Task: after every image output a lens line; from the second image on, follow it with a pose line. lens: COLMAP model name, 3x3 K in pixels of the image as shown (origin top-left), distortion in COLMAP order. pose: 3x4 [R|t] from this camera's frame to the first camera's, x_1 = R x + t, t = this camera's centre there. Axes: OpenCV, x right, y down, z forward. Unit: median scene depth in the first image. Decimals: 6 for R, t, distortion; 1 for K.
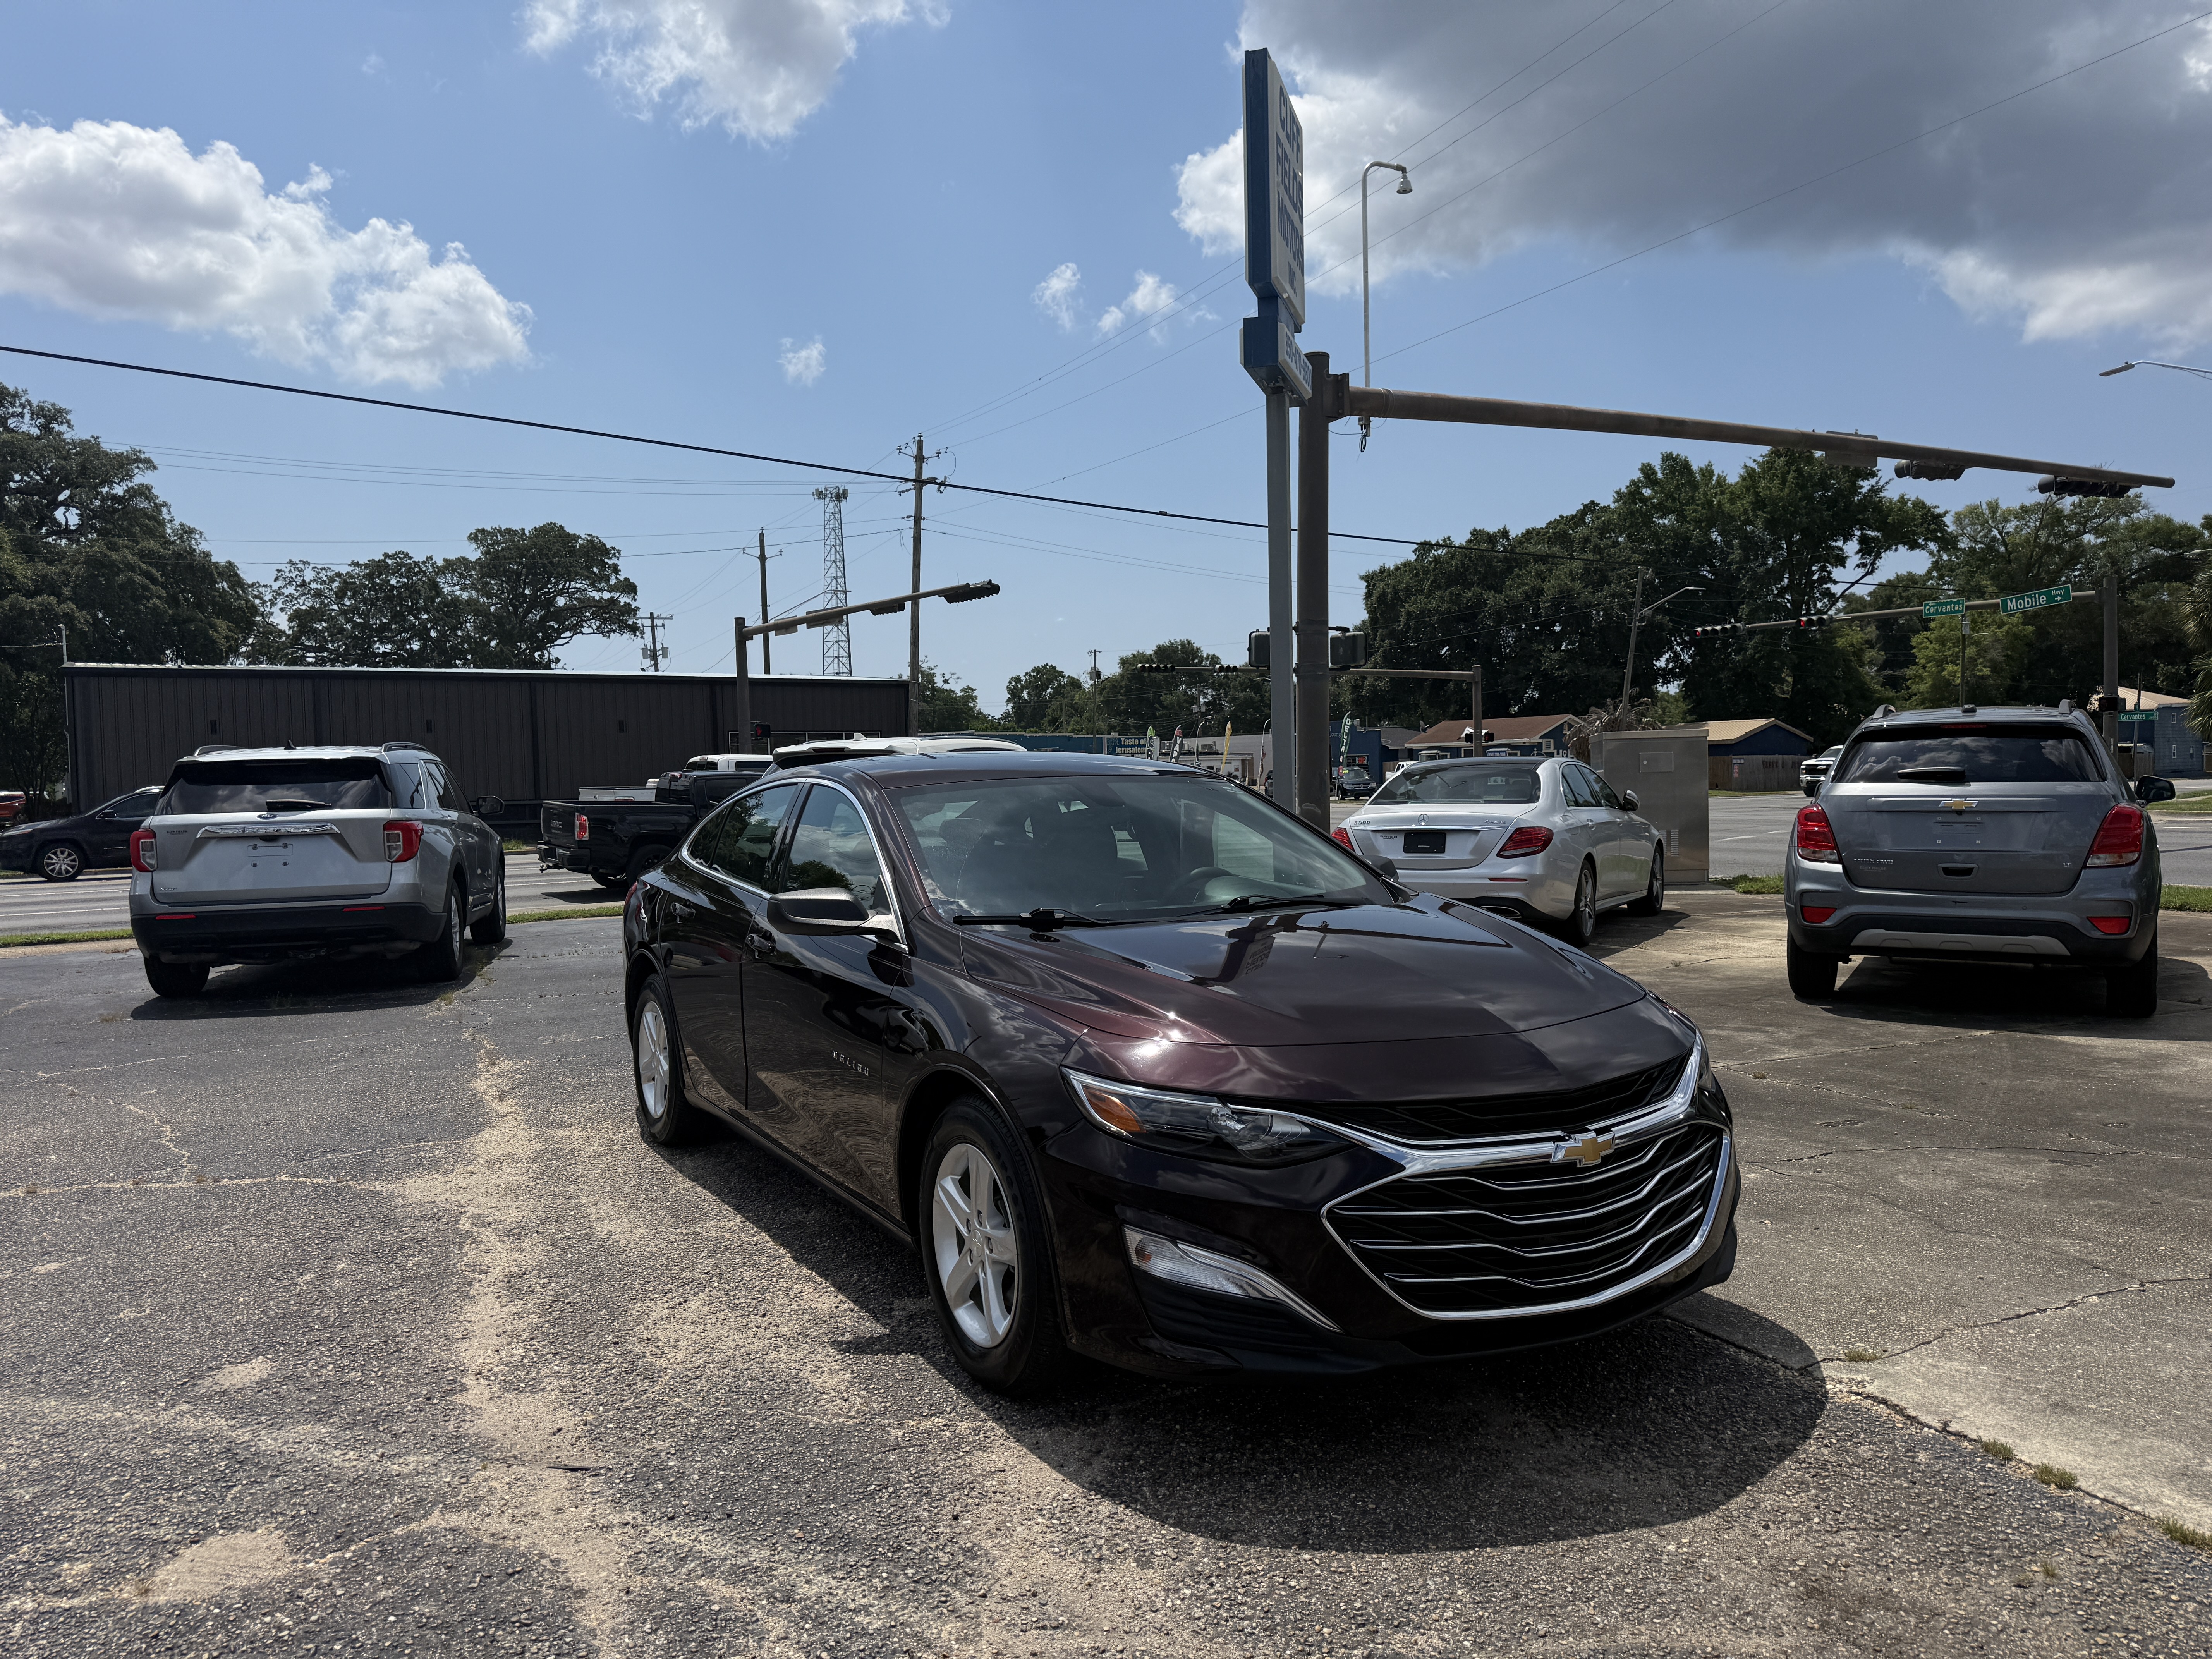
lens RADIAL K [[1554.1, 0, 1106.0], [0, 1554.1, 829.5], [0, 0, 1]] dist [0.050473, -0.070145]
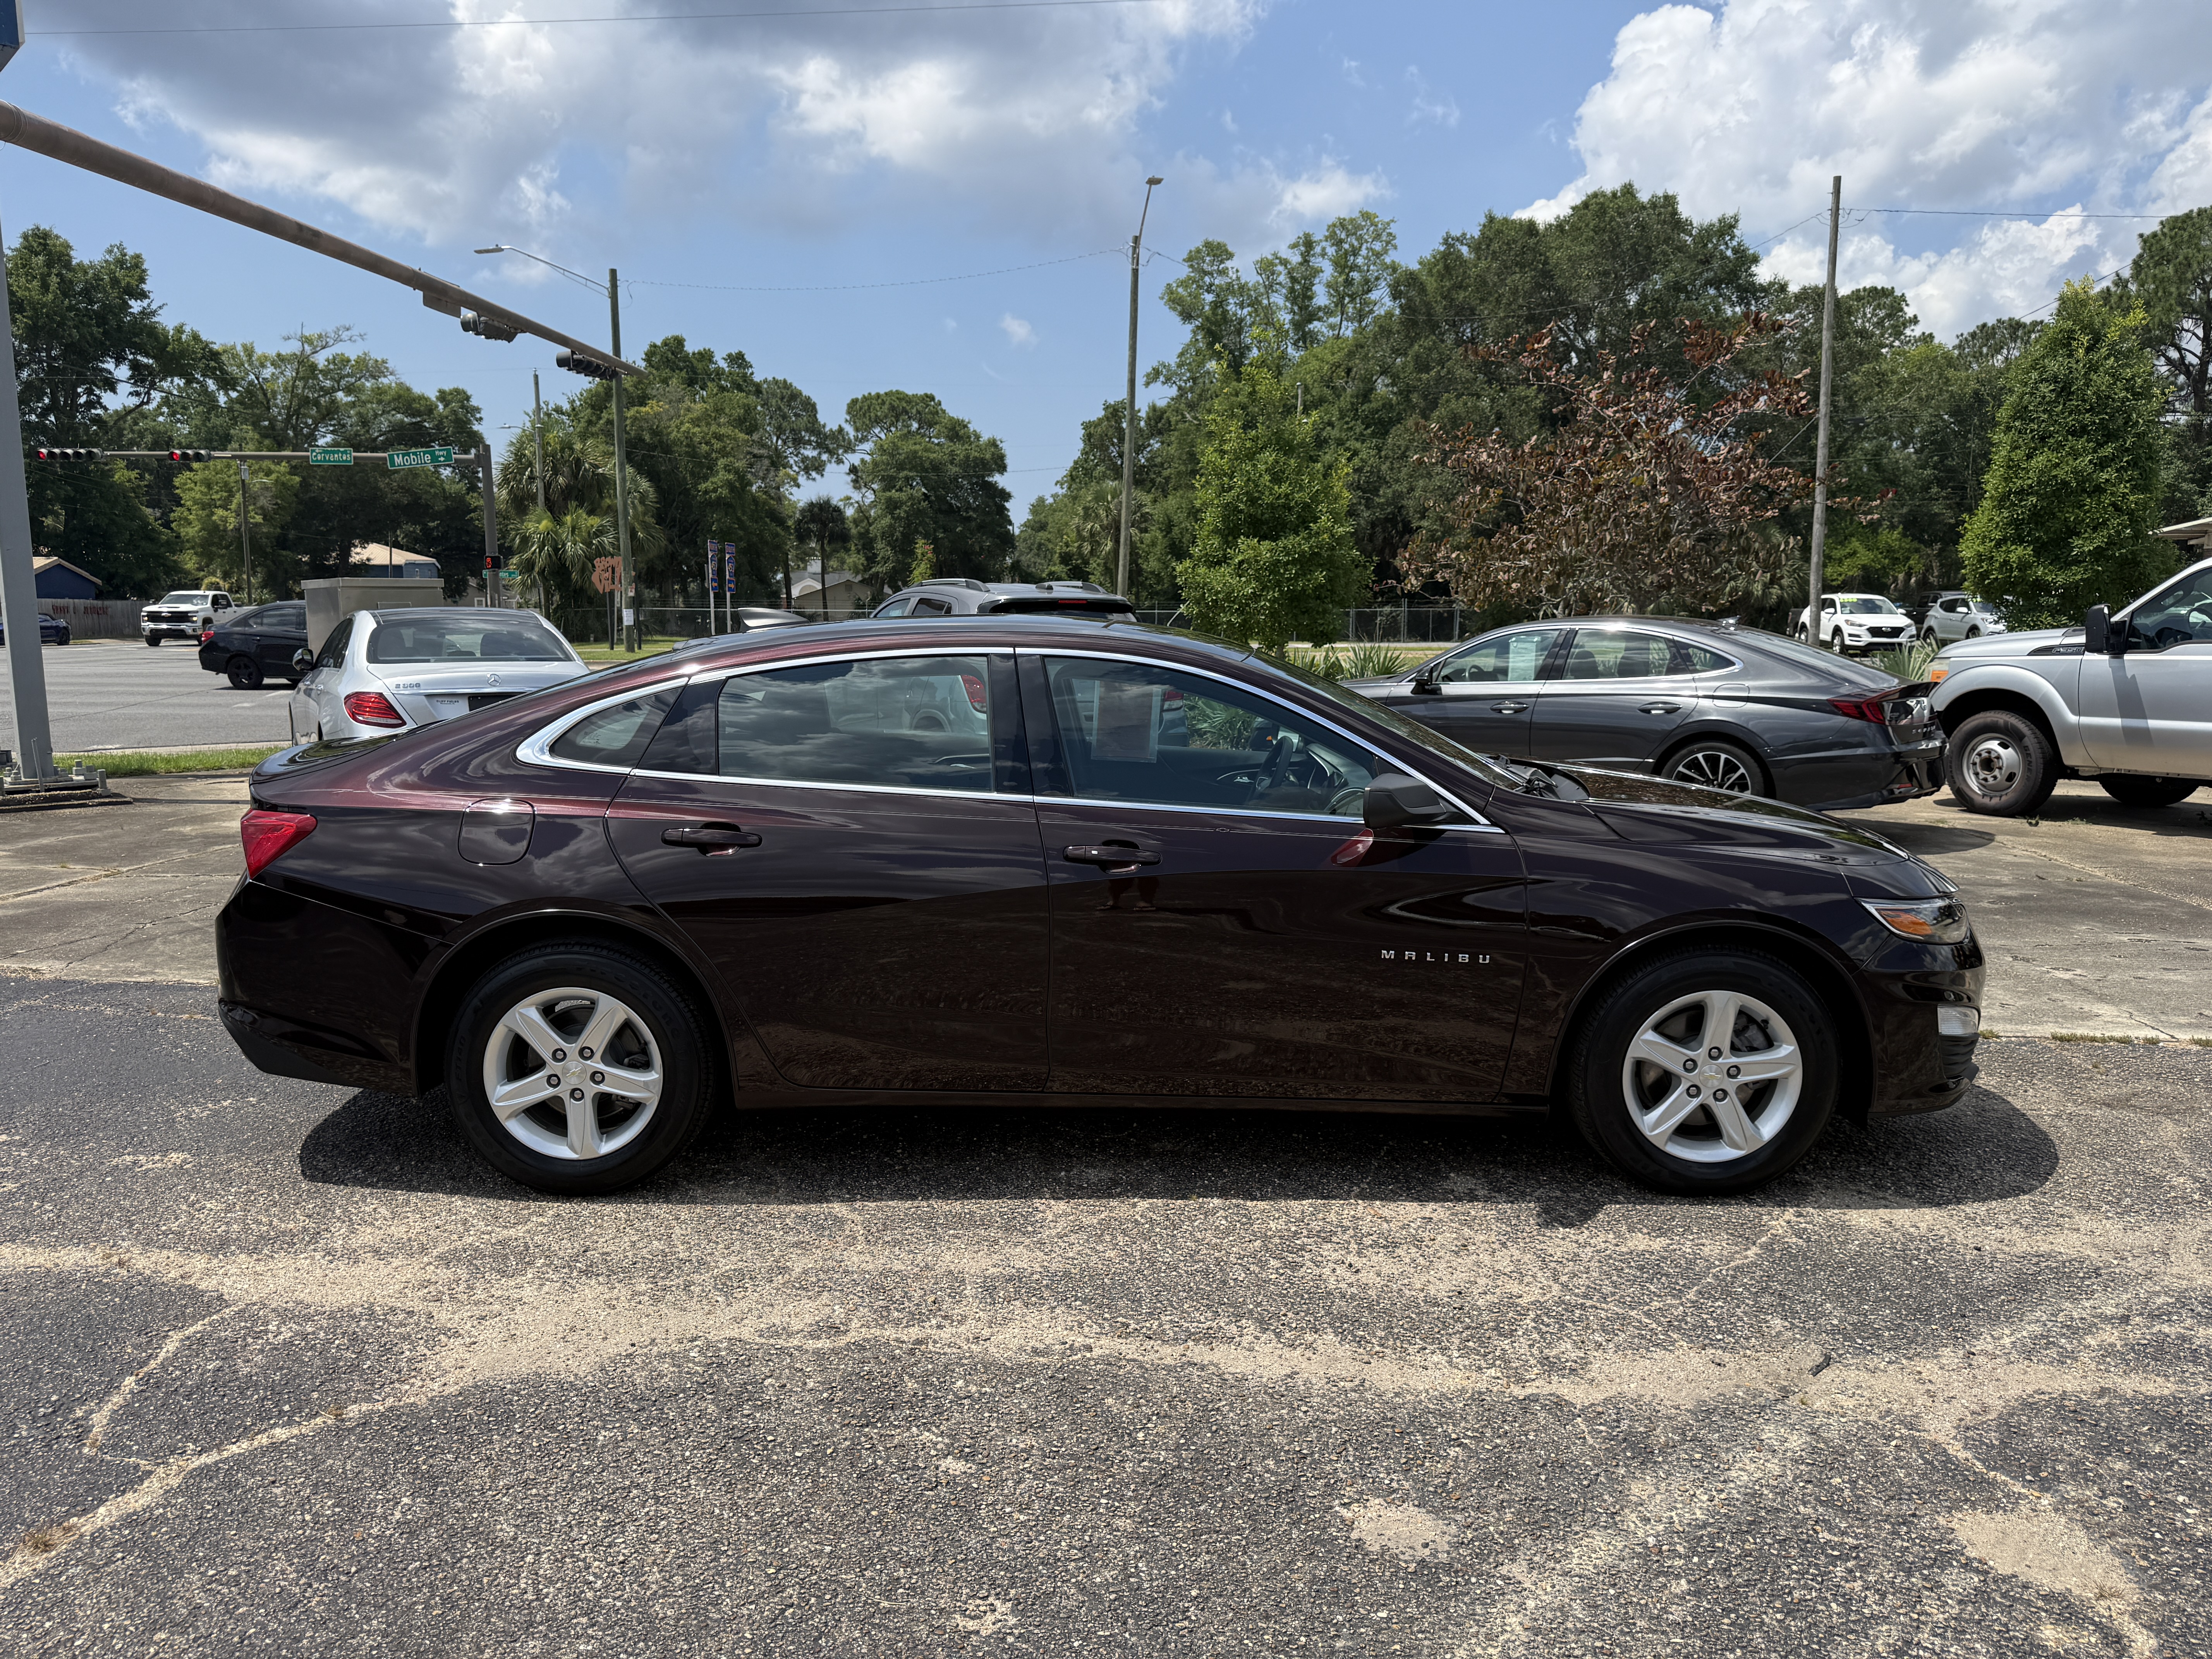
lens RADIAL K [[1554.1, 0, 1106.0], [0, 1554.1, 829.5], [0, 0, 1]] dist [0.050473, -0.070145]
pose [[0.503043, -0.101148, 0.858322, -0.137733], [0.018072, 0.994142, 0.106562, -0.003671], [-0.864072, -0.038094, 0.501924, 0.091279]]
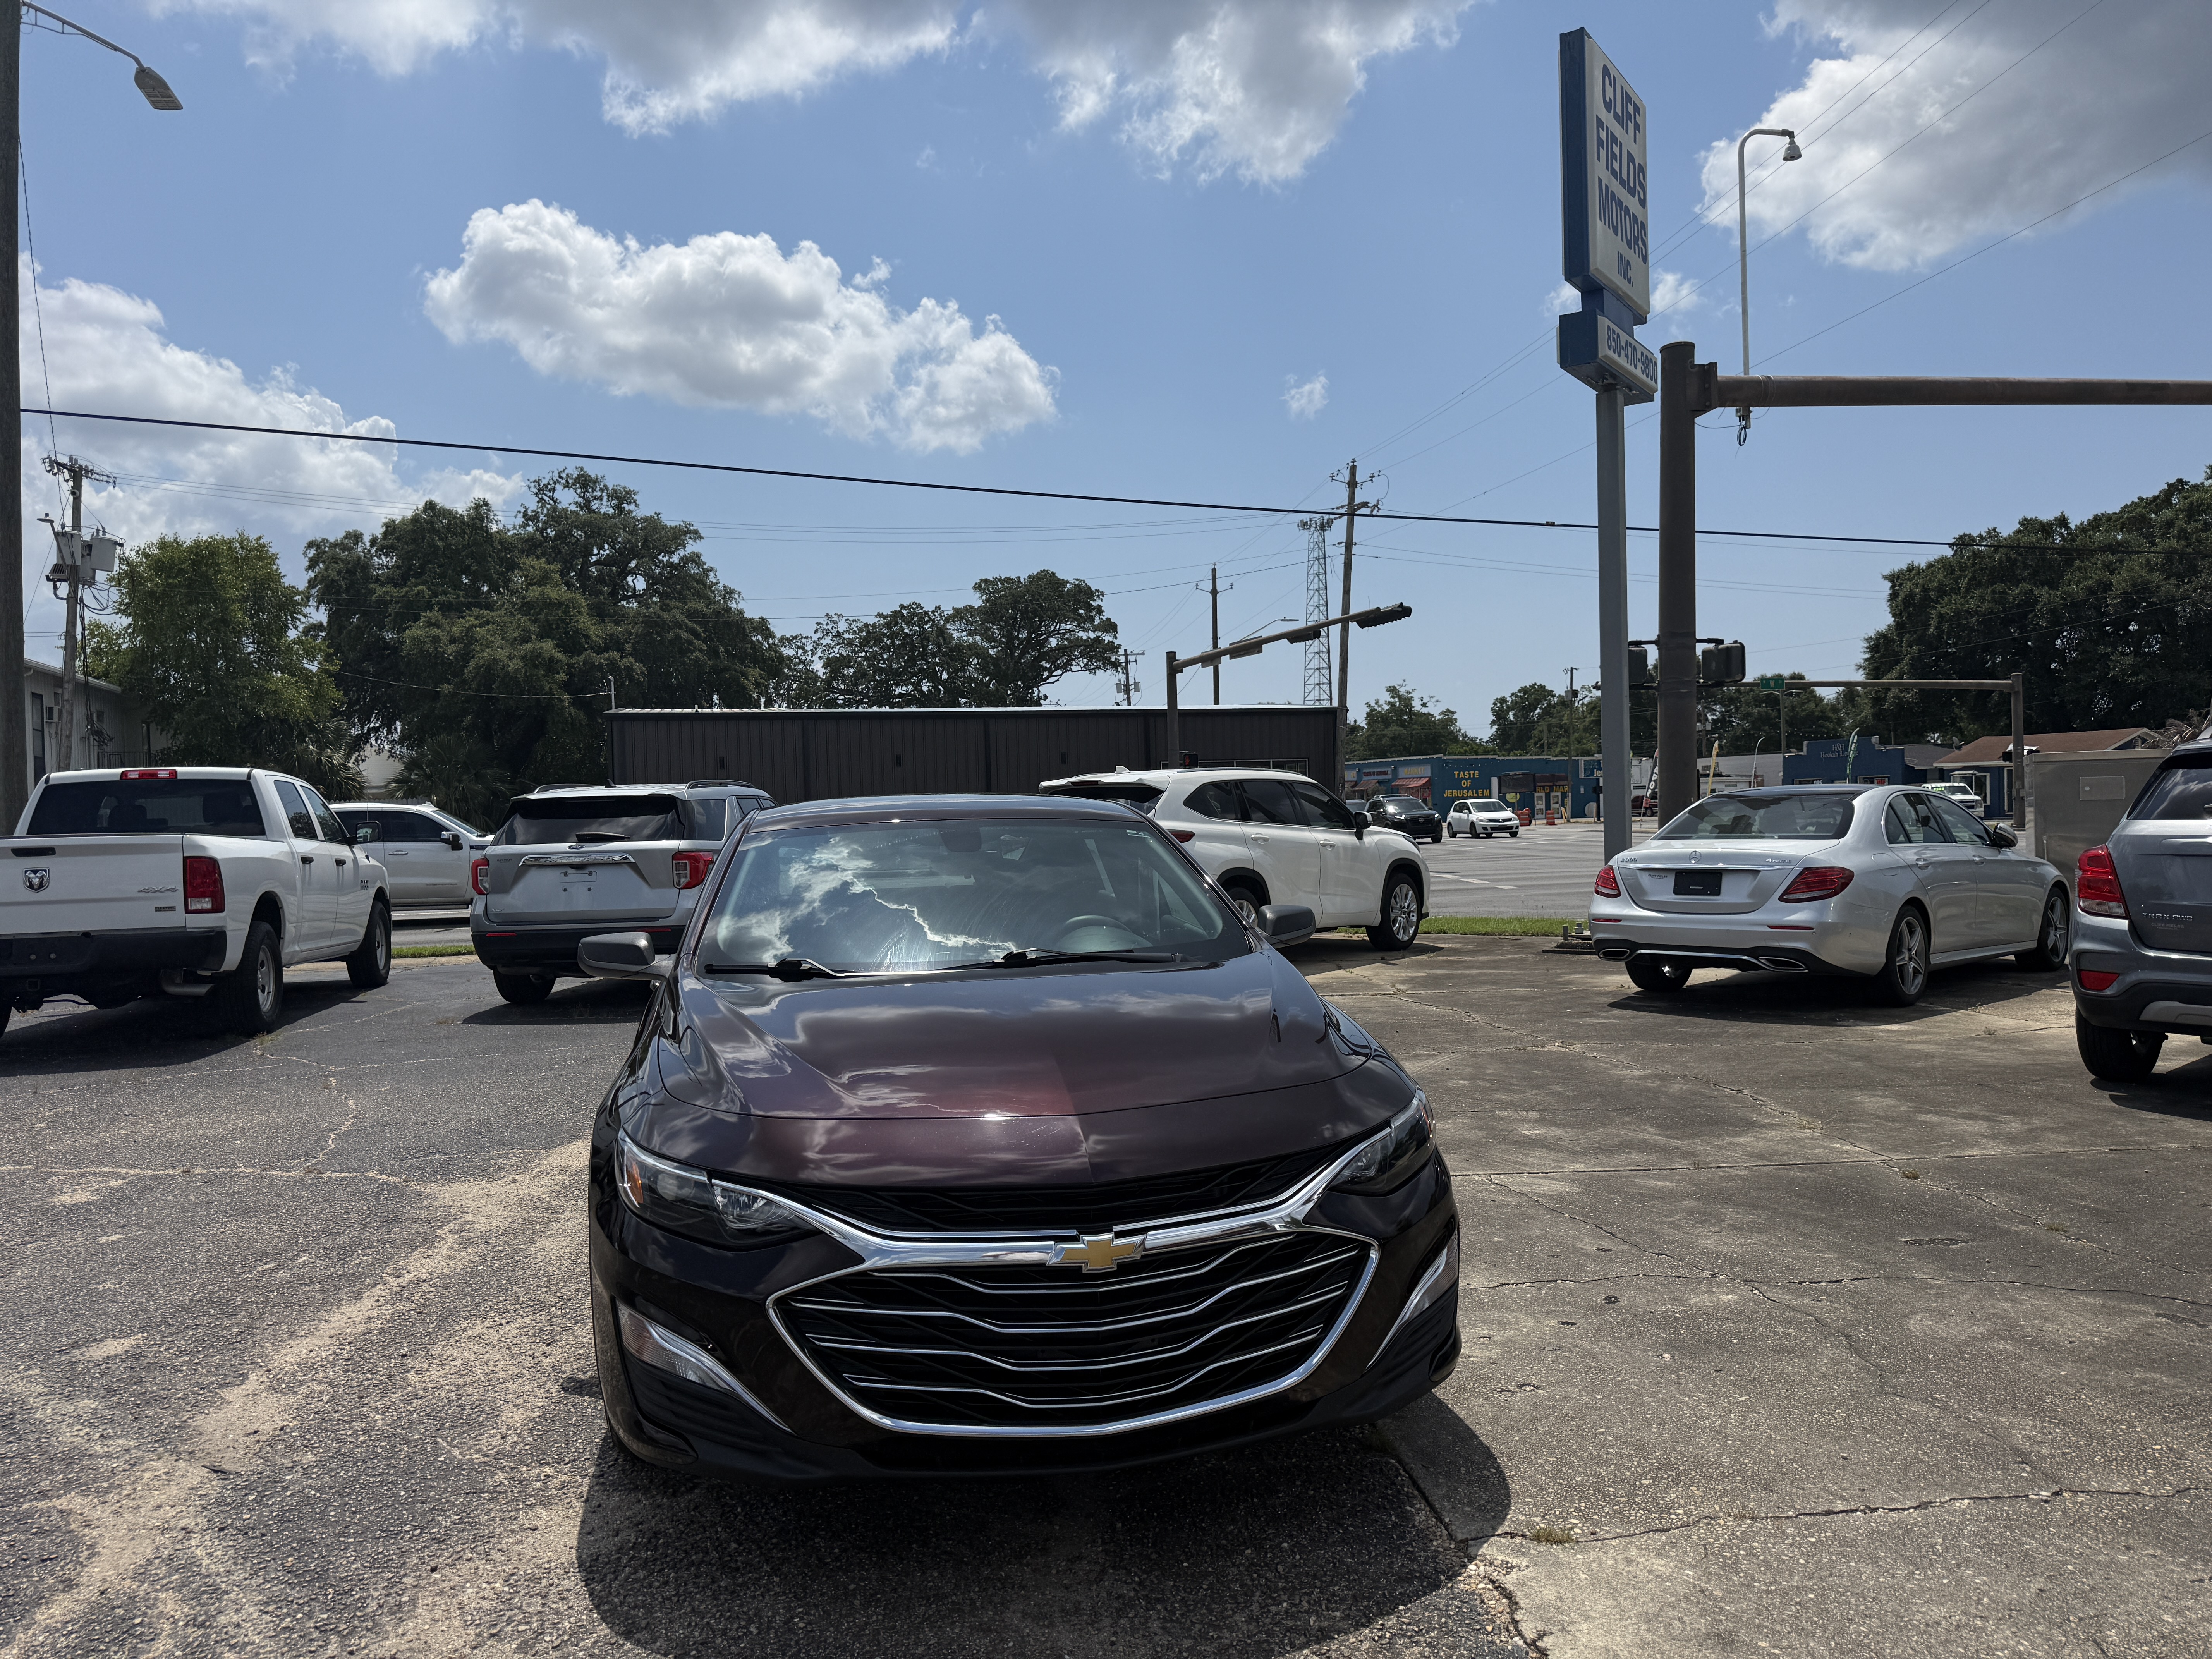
lens RADIAL K [[1554.8, 0, 1106.0], [0, 1554.8, 829.5], [0, 0, 1]] dist [0.046475, -0.056161]
pose [[0.949667, 0.002271, -0.313254, 0.058084], [-0.007489, 0.999852, -0.015457, -0.002089], [0.313173, 0.017025, 0.949544, 0.015995]]
